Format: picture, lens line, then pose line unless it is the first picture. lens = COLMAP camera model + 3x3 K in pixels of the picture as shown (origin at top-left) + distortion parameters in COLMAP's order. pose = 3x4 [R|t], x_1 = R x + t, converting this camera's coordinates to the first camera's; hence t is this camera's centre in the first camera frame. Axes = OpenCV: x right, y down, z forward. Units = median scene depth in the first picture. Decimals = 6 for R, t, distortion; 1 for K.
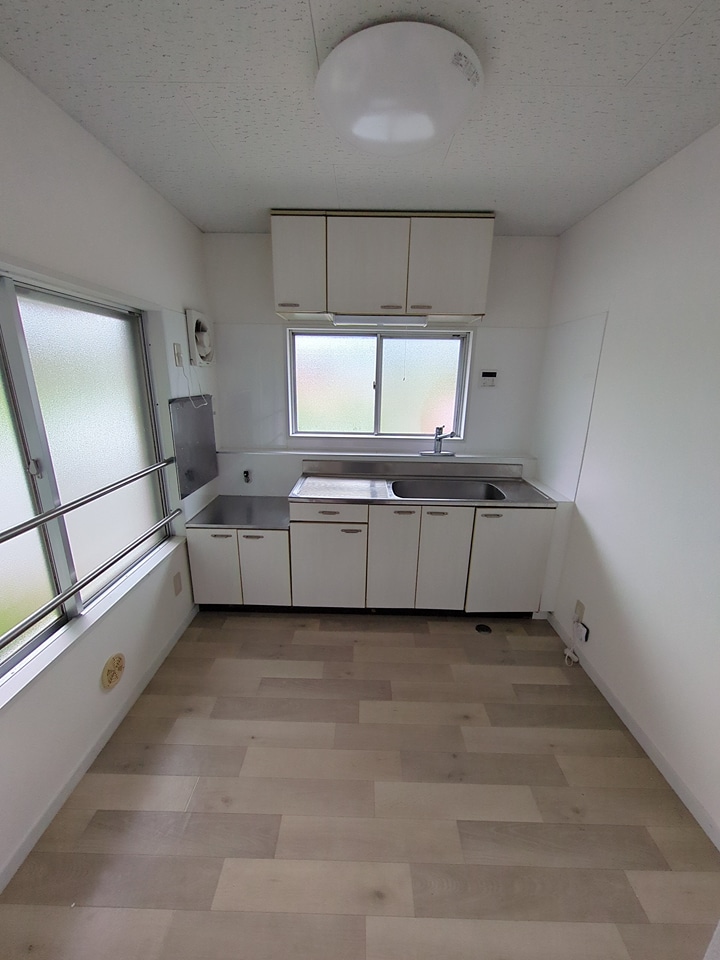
lens RADIAL K [[372.5, 0, 354.5], [0, 372.5, 479.6], [0, 0, 1]] dist [0.002317, 0.000069]
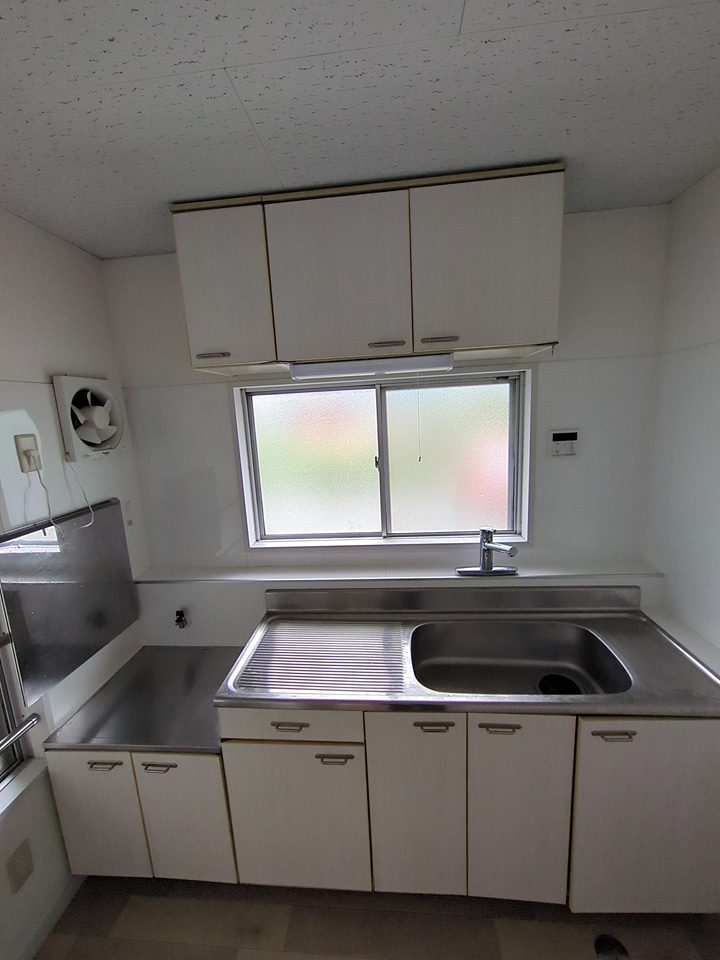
lens RADIAL K [[382.3, 0, 357.4], [0, 382.3, 478.9], [0, 0, 1]] dist [-0.000053, -0.000122]
pose [[0.994987, -0.054951, -0.083554, 0.085237], [0.047000, 0.994432, -0.094320, -0.190209], [0.088272, 0.089921, 0.992029, 0.404106]]
